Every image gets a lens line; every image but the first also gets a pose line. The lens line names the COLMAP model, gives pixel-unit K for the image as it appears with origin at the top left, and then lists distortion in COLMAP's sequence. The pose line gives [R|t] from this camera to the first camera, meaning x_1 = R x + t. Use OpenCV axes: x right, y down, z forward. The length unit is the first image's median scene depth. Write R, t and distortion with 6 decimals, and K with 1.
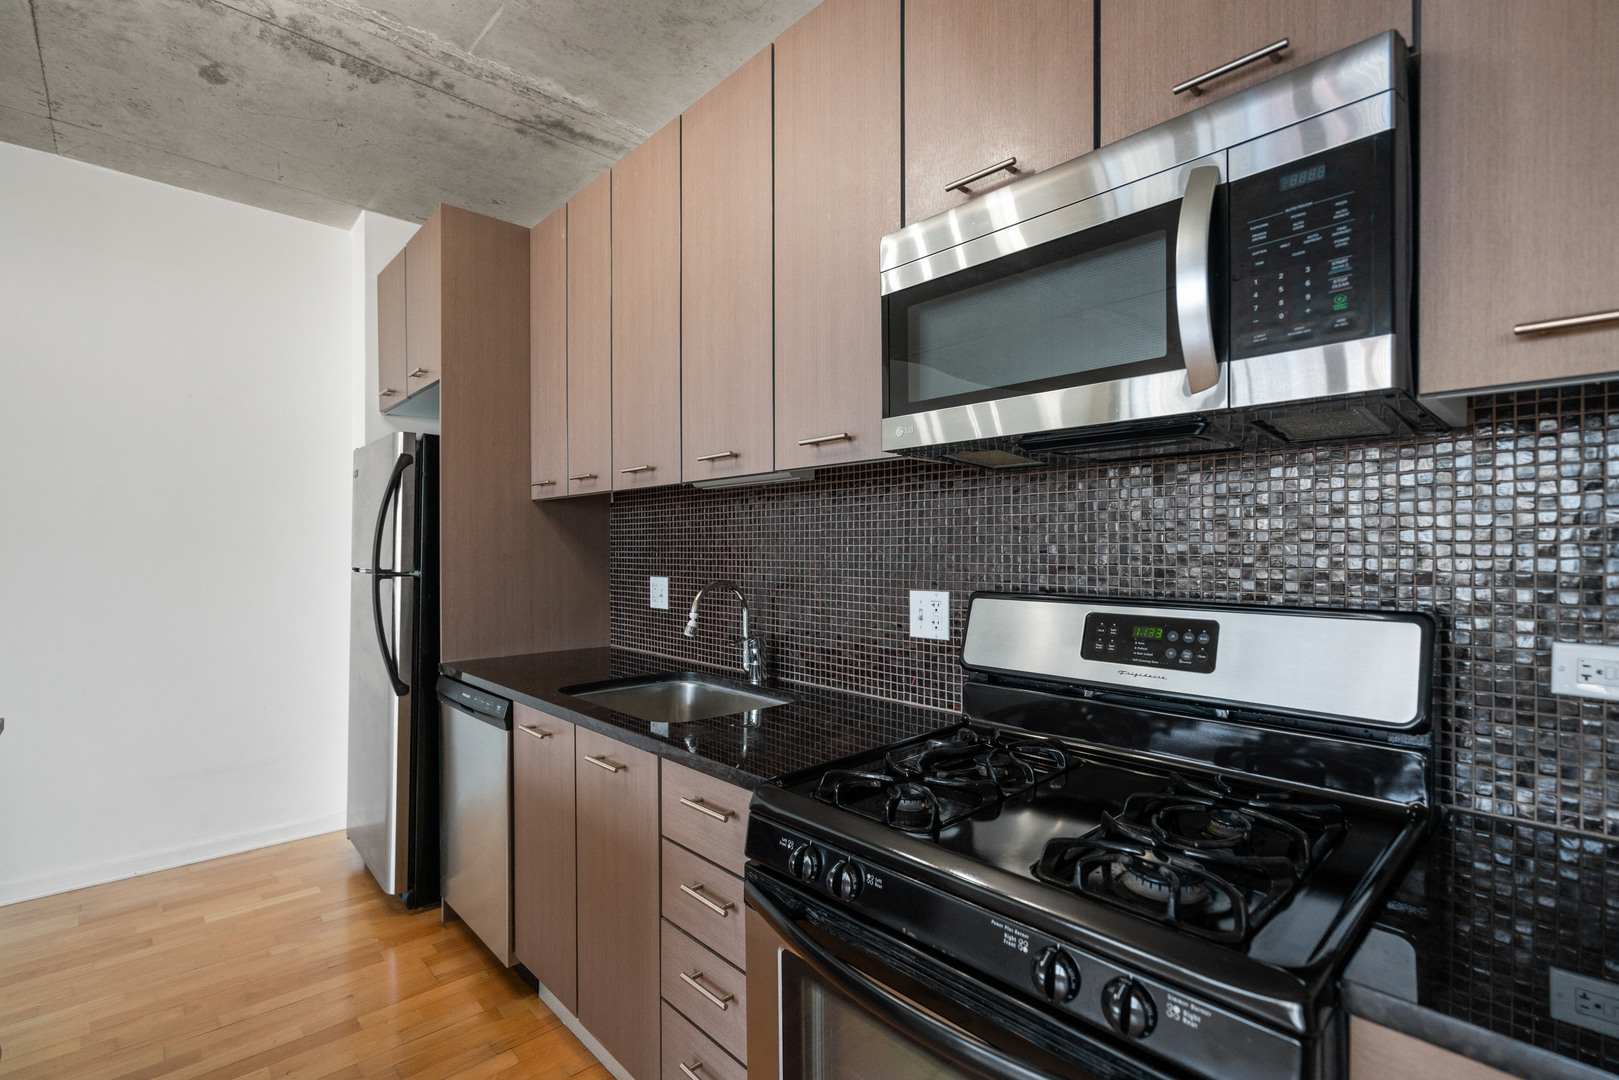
lens RADIAL K [[742.2, 0, 808.3], [0, 742.2, 552.4], [0, 0, 1]] dist [-0.000137, 0.000217]
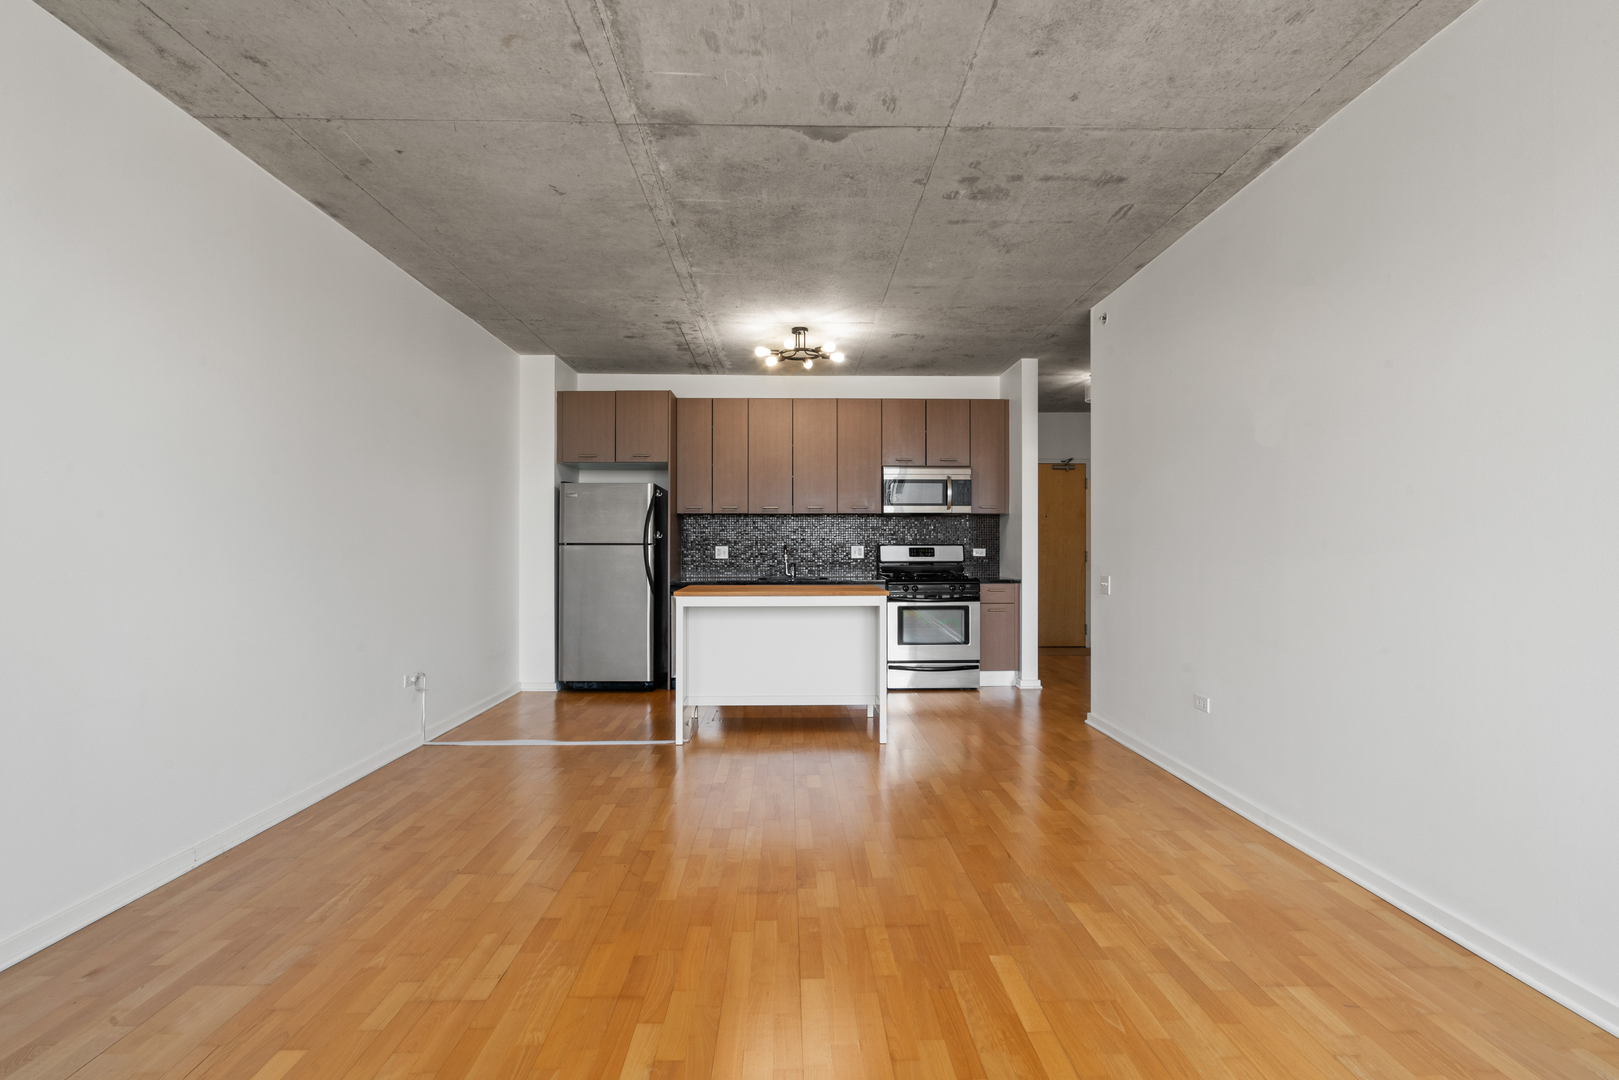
lens RADIAL K [[761.9, 0, 809.6], [0, 761.9, 547.1], [0, 0, 1]] dist [-0.012754, 0.008314]
pose [[0.659389, -0.001159, 0.751801, -3.806188], [0.004698, 0.999986, -0.002580, 0.088890], [-0.751788, 0.005233, 0.659385, -1.793280]]
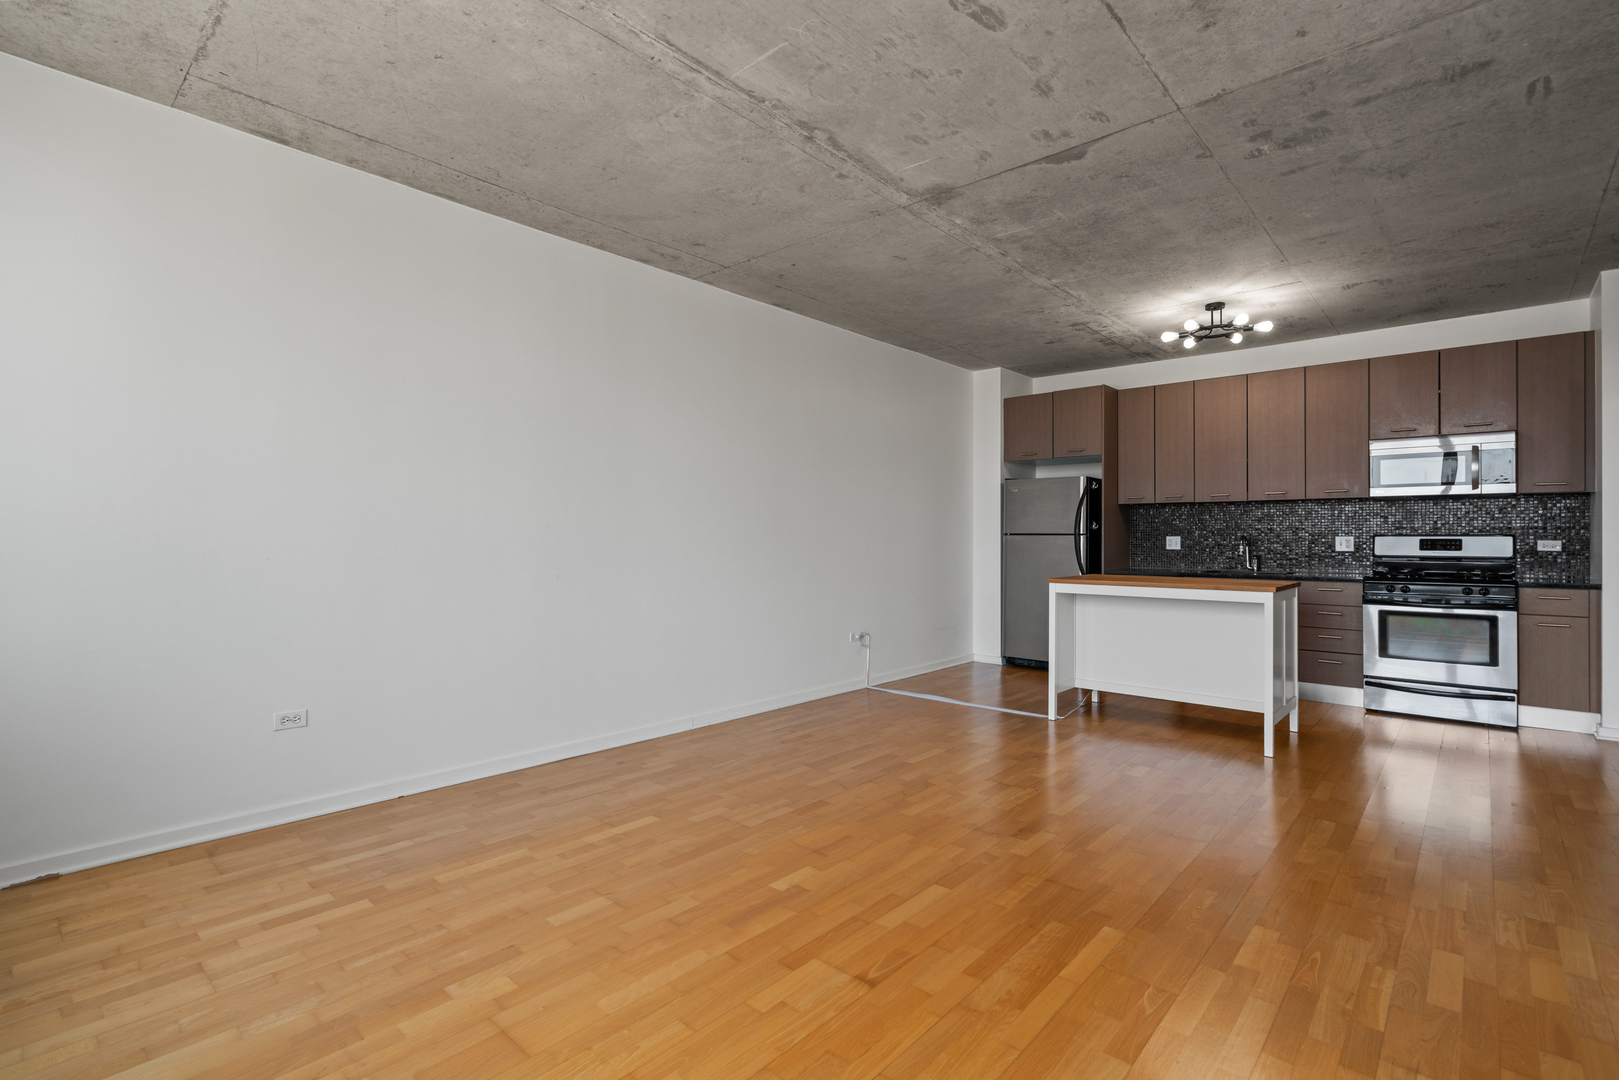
lens RADIAL K [[761.1, 0, 806.1], [0, 761.1, 533.8], [0, 0, 1]] dist [0.000169, 0.000603]
pose [[0.995729, 0.000765, 0.092318, -3.174015], [-0.000043, 0.999969, -0.007828, 0.088028], [-0.092321, 0.007791, 0.995699, -2.648015]]
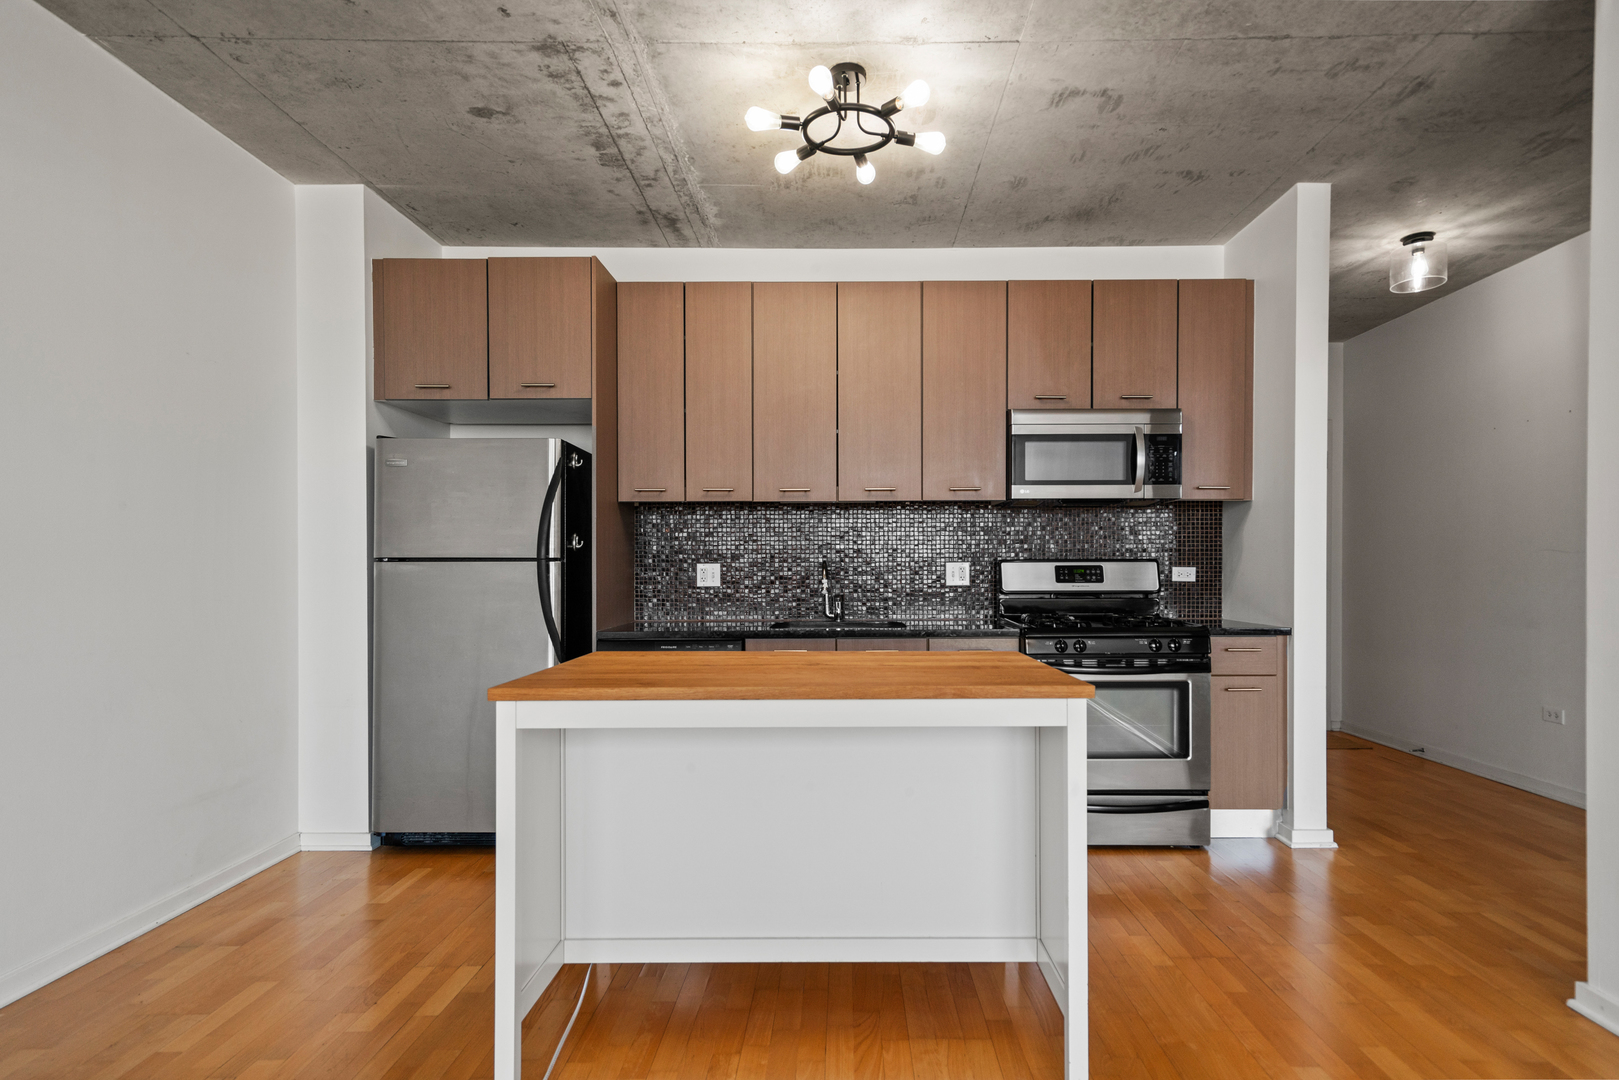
lens RADIAL K [[839.1, 0, 847.2], [0, 839.1, 569.7], [0, 0, 1]] dist [0.018973, 0.000420]
pose [[0.677622, -0.005316, 0.735391, -2.286951], [0.006616, 0.999977, 0.001132, 0.088643], [-0.735380, 0.004098, 0.677642, -0.453293]]
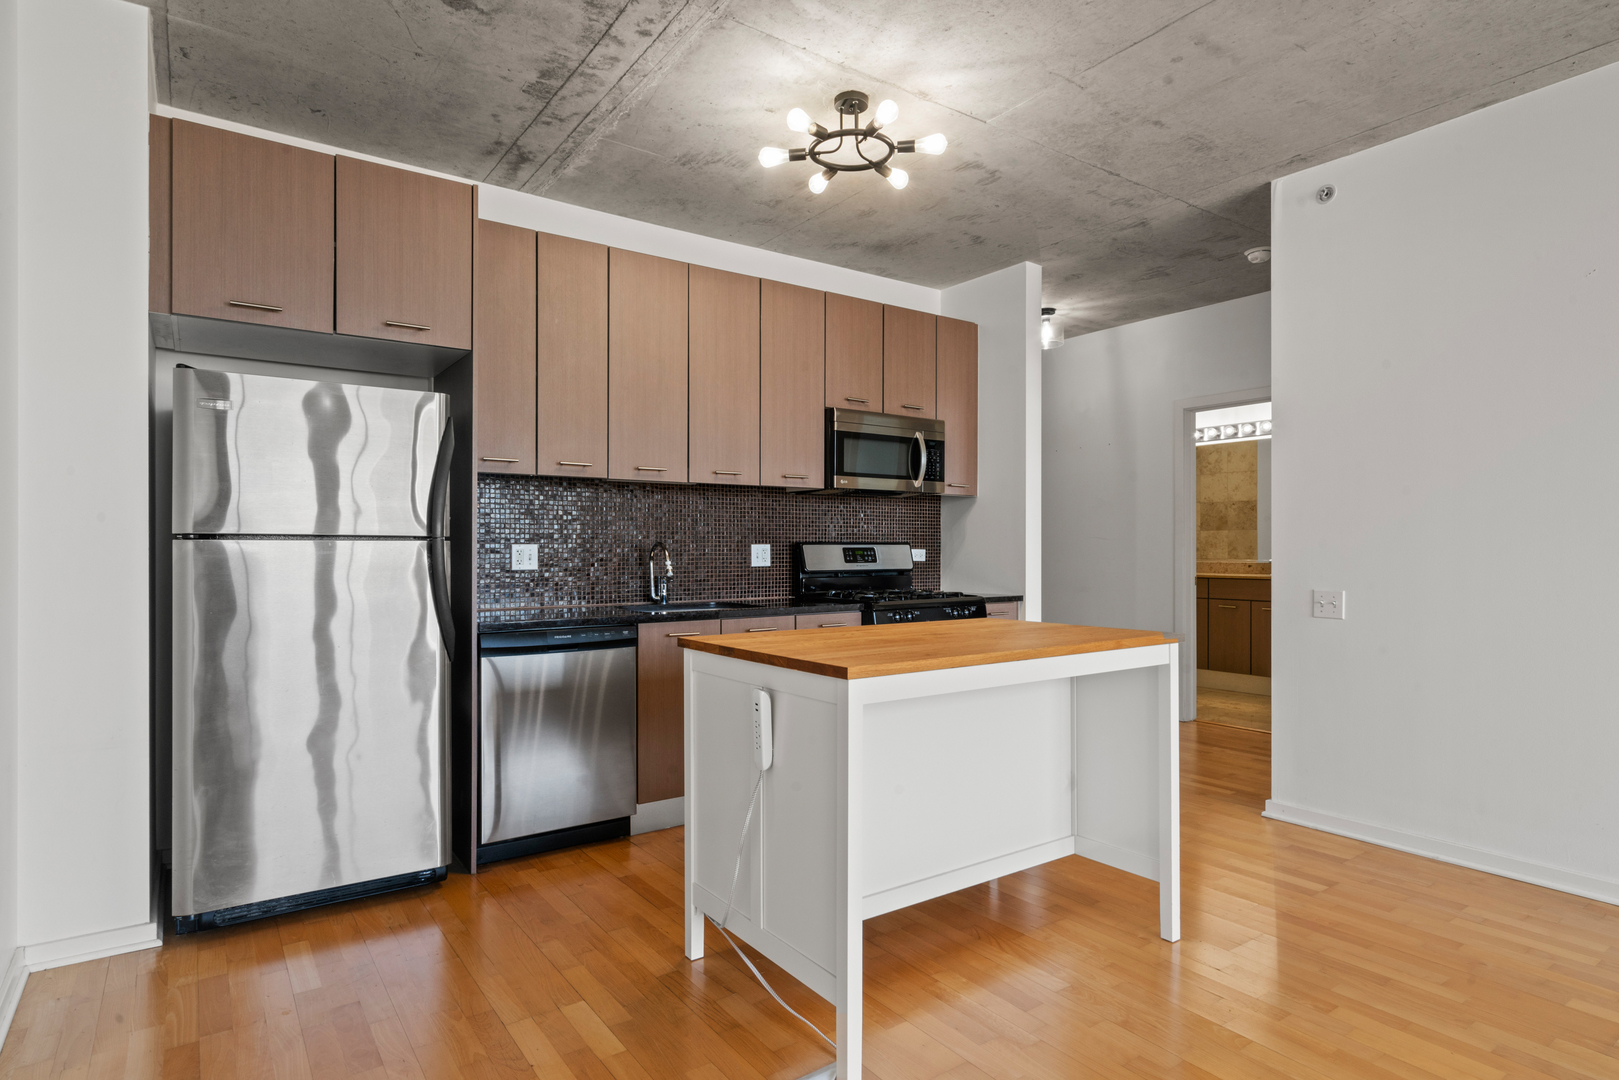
lens RADIAL K [[864.8, 0, 806.5], [0, 864.8, 546.1], [0, 0, 1]] dist [0.001716, 0.000260]
pose [[0.130336, 0.001786, 0.991468, -3.043553], [0.005242, 0.999983, -0.002491, 0.084174], [-0.991456, 0.005522, 0.130324, 0.704070]]
